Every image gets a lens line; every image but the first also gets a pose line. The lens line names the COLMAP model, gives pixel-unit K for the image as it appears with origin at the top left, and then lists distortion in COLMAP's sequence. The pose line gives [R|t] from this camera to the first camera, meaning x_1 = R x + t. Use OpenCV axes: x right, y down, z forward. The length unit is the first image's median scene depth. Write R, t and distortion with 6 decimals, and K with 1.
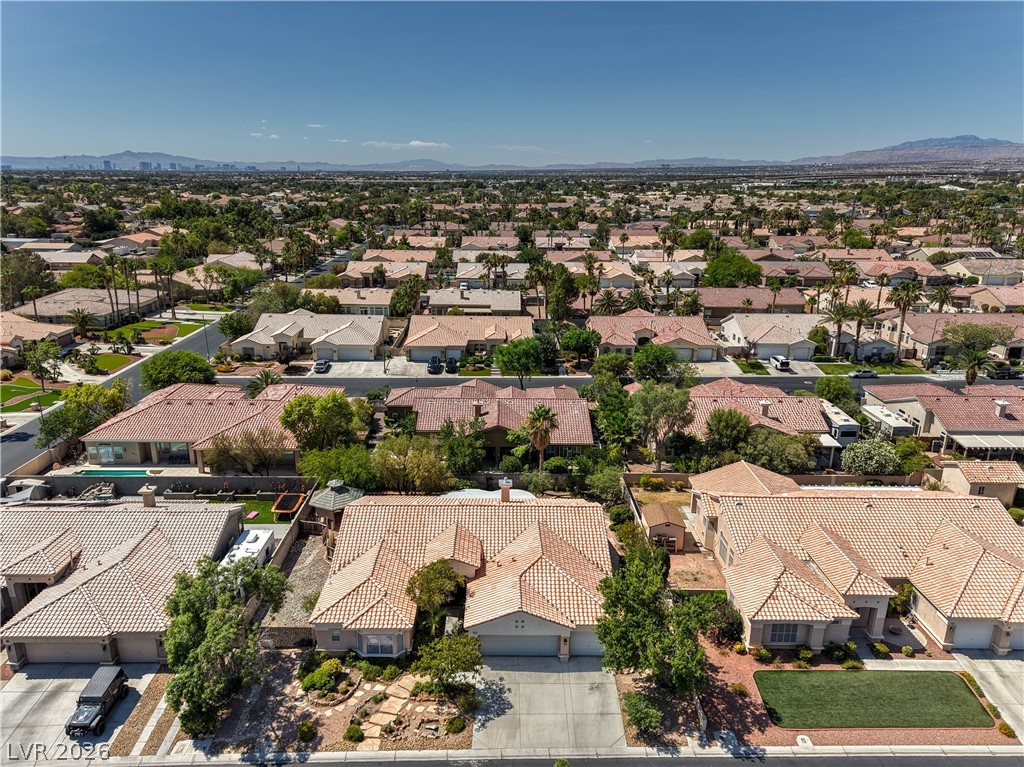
lens RADIAL K [[720.5, 0, 506.8], [0, 720.5, 385.9], [0, 0, 1]] dist [0.045547, -0.018664]
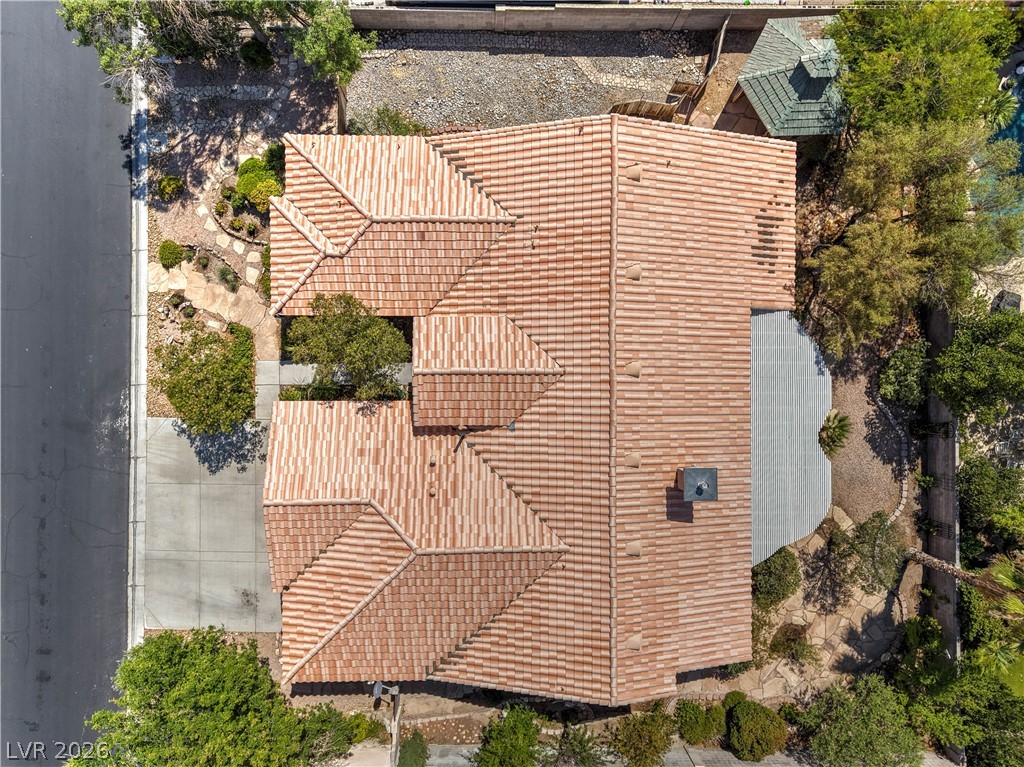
lens RADIAL K [[677.2, 0, 513.3], [0, 677.2, 383.7], [0, 0, 1]] dist [0.062972, -0.045758]
pose [[-0.011785, 0.999921, -0.004425, -0.044299], [-0.316597, 0.000466, 0.948560, -0.150519], [0.948487, 0.012580, 0.316567, 0.603009]]
